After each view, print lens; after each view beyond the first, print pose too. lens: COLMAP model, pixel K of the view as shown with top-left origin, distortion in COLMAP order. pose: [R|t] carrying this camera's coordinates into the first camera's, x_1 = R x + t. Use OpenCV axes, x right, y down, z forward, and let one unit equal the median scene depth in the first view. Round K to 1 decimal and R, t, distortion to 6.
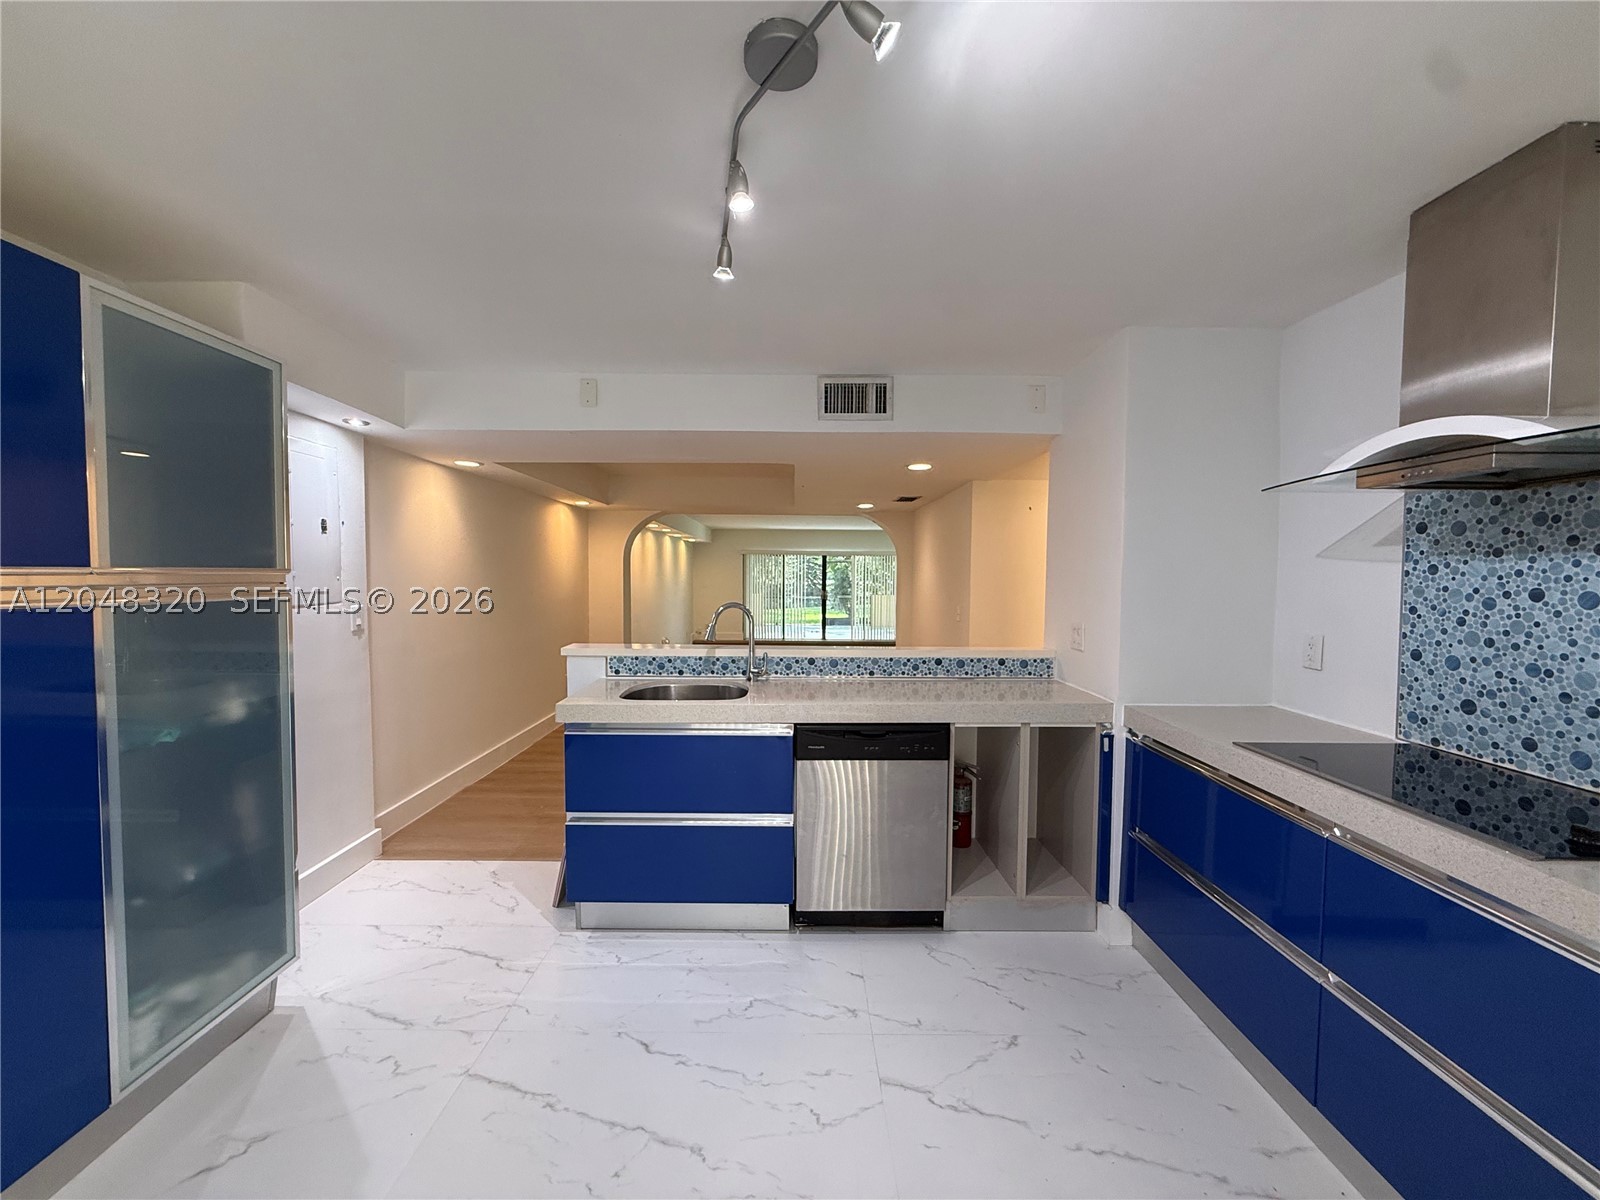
lens RADIAL K [[639.8, 0, 794.3], [0, 639.8, 601.2], [0, 0, 1]] dist [-0.000248, -0.000219]
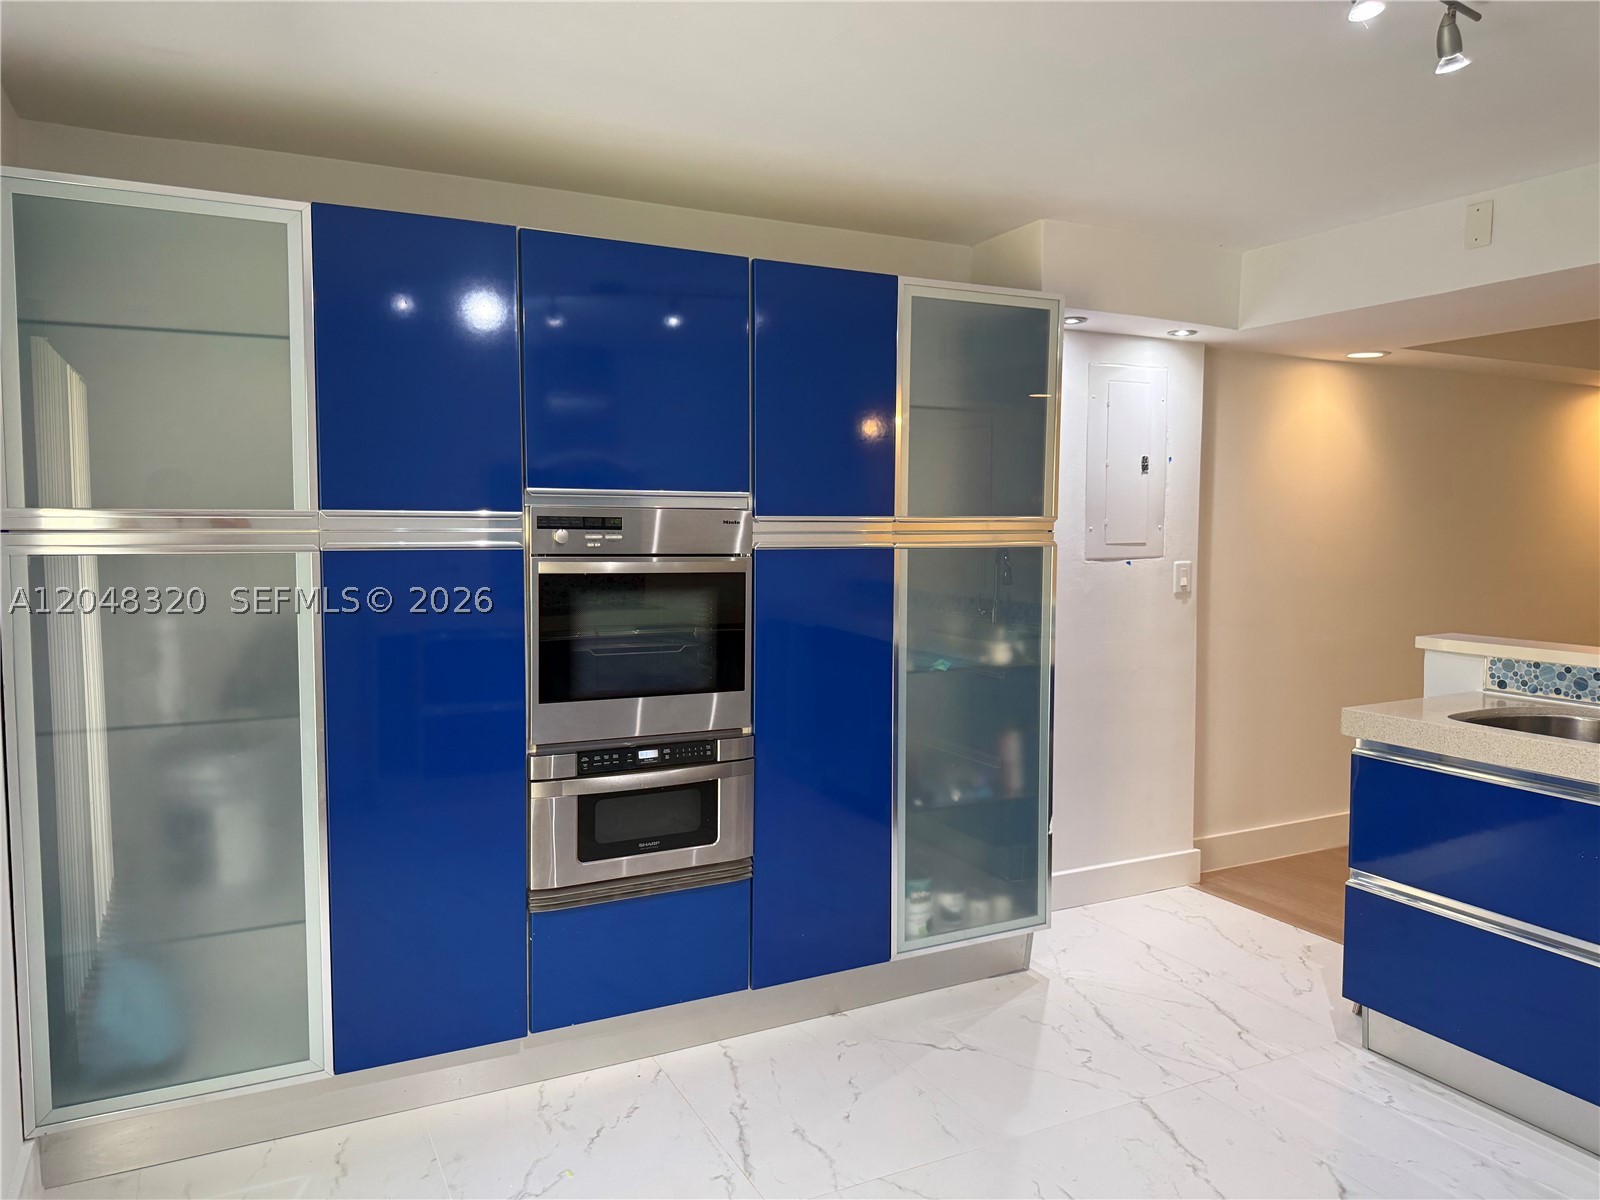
lens RADIAL K [[1120.6, 0, 773.5], [0, 1120.6, 600.4], [0, 0, 1]] dist [0.117469, -0.193132]
pose [[0.433038, 0.057882, -0.899515, 0.548745], [-0.037226, 0.998233, 0.046314, 0.012382], [0.900607, 0.013430, 0.434427, -0.108151]]
